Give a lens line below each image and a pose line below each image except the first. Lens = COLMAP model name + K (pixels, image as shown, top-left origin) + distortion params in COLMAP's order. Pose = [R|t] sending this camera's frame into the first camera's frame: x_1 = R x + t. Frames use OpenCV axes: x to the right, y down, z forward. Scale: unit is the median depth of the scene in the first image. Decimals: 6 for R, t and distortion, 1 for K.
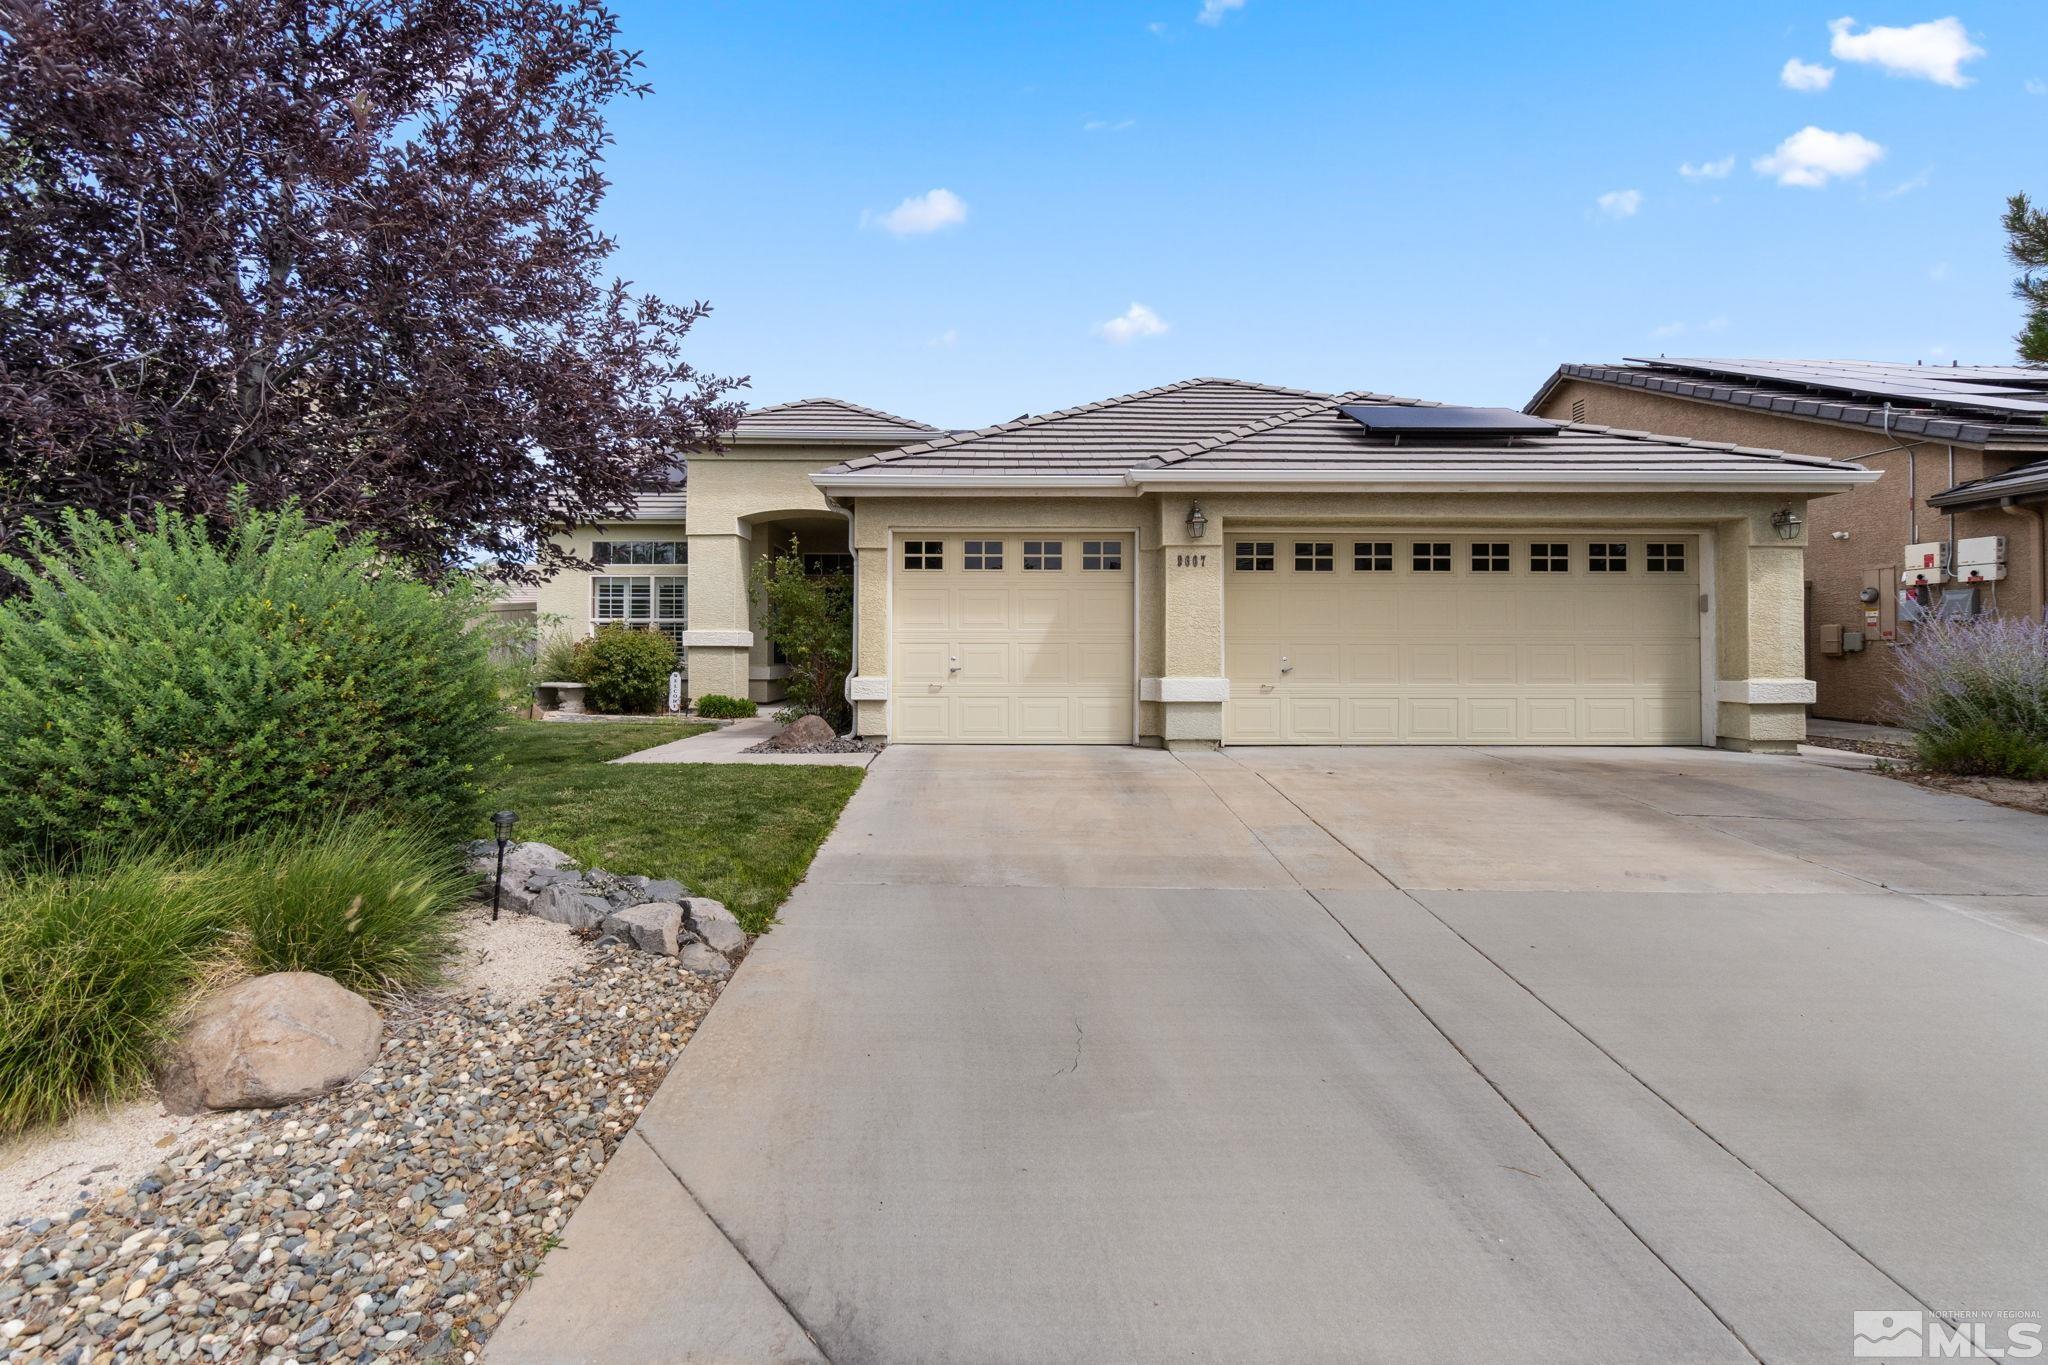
lens RADIAL K [[961.8, 0, 1012.8], [0, 961.8, 656.6], [0, 0, 1]] dist [0.000233, -0.000014]
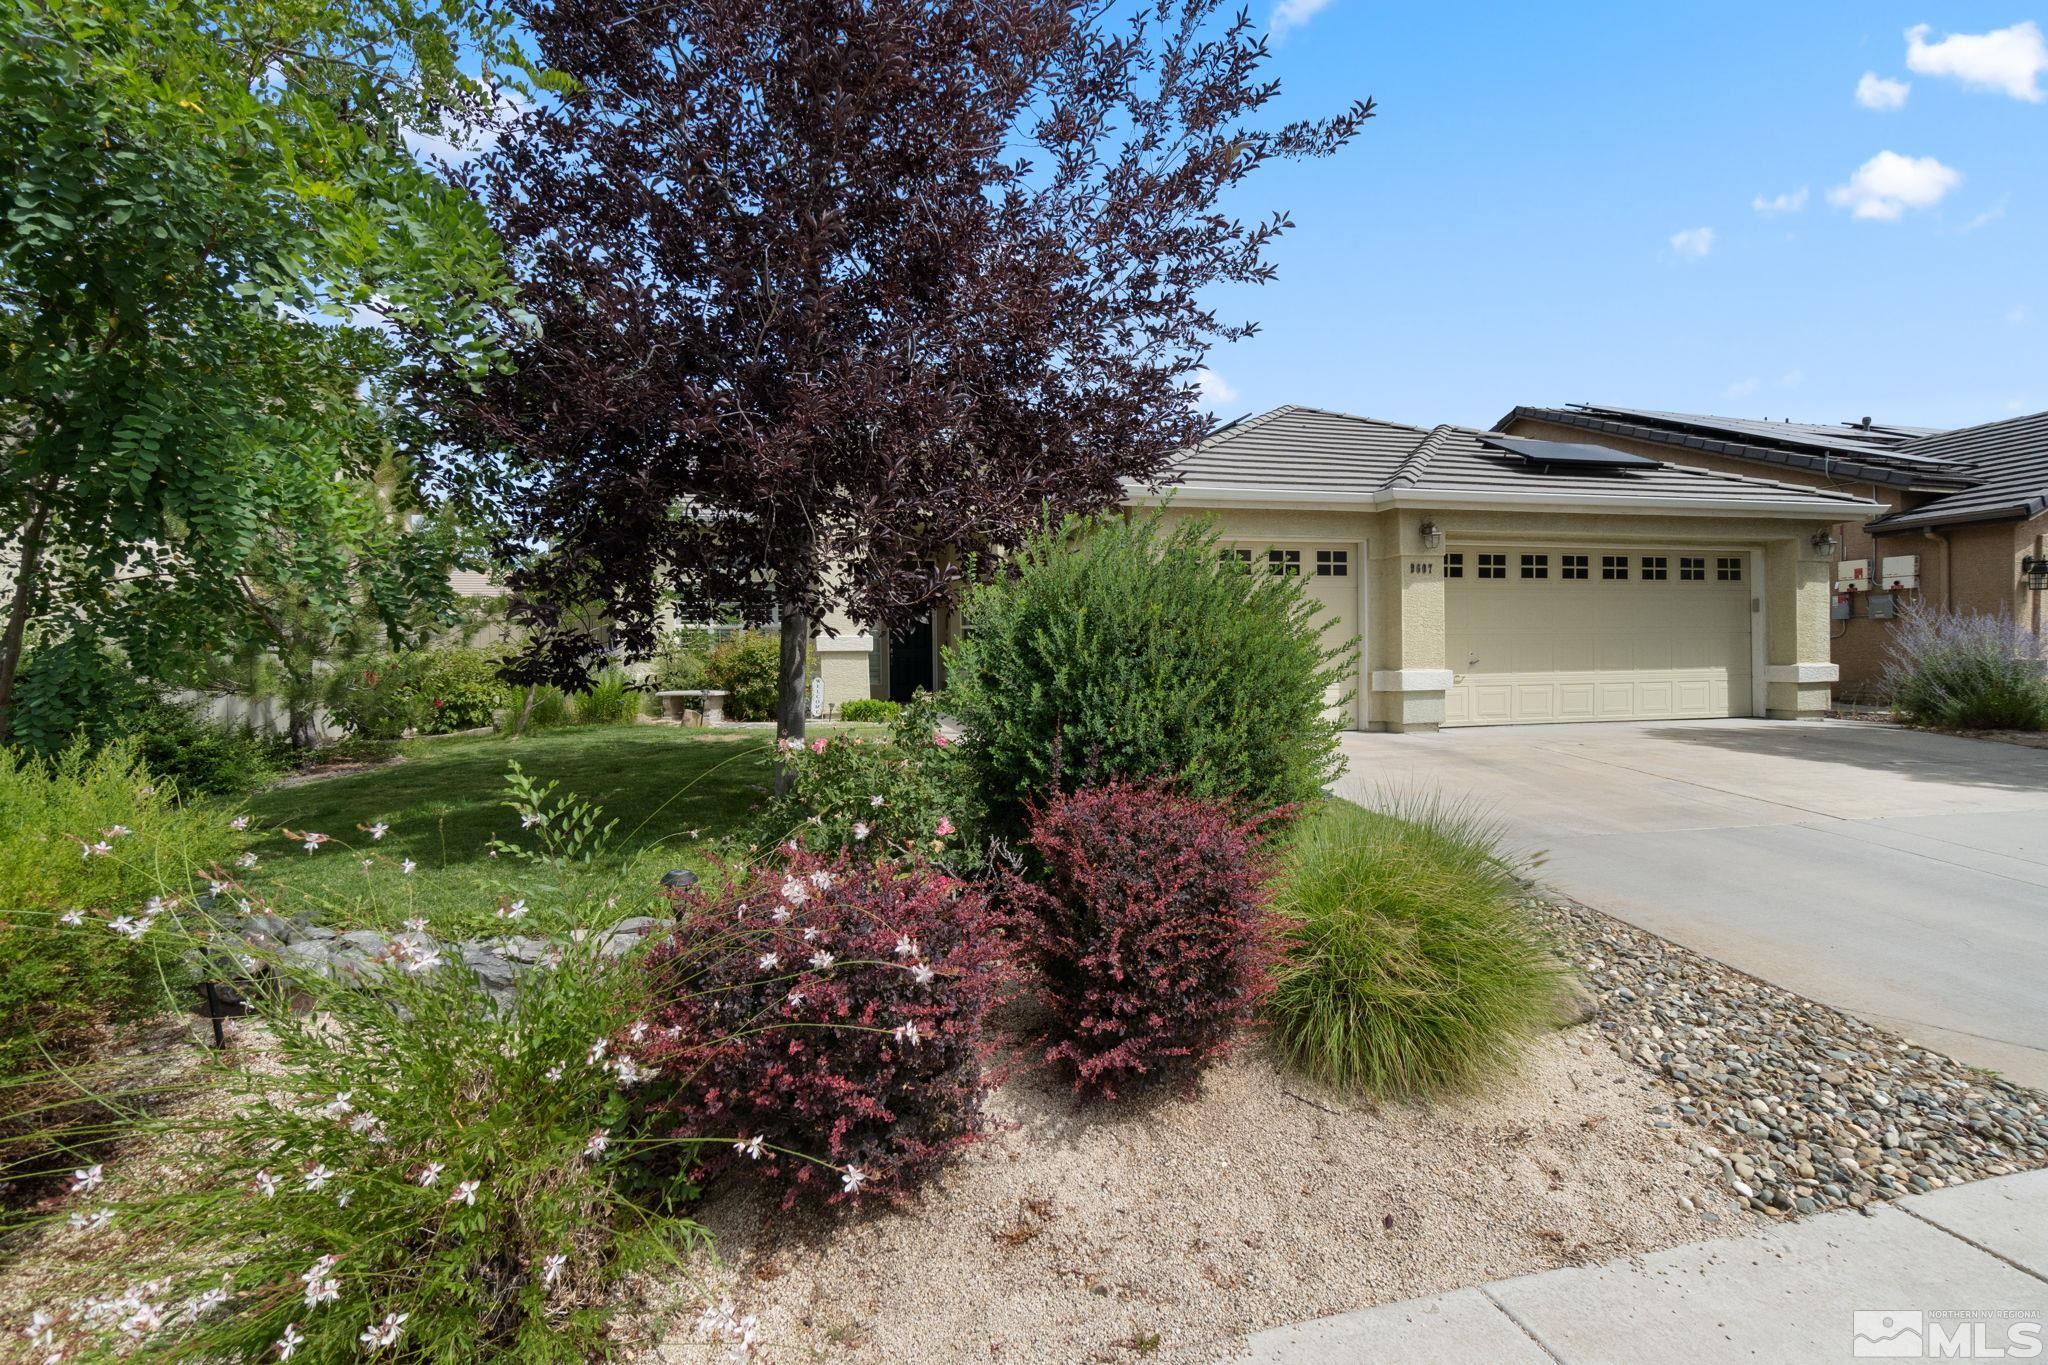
lens RADIAL K [[961.8, 0, 1012.8], [0, 961.8, 656.6], [0, 0, 1]] dist [0.000233, -0.000014]
pose [[0.972492, -0.013340, 0.232554, -0.537301], [0.015290, 0.999861, -0.006584, 0.005798], [-0.232434, 0.009958, 0.972561, -0.013187]]
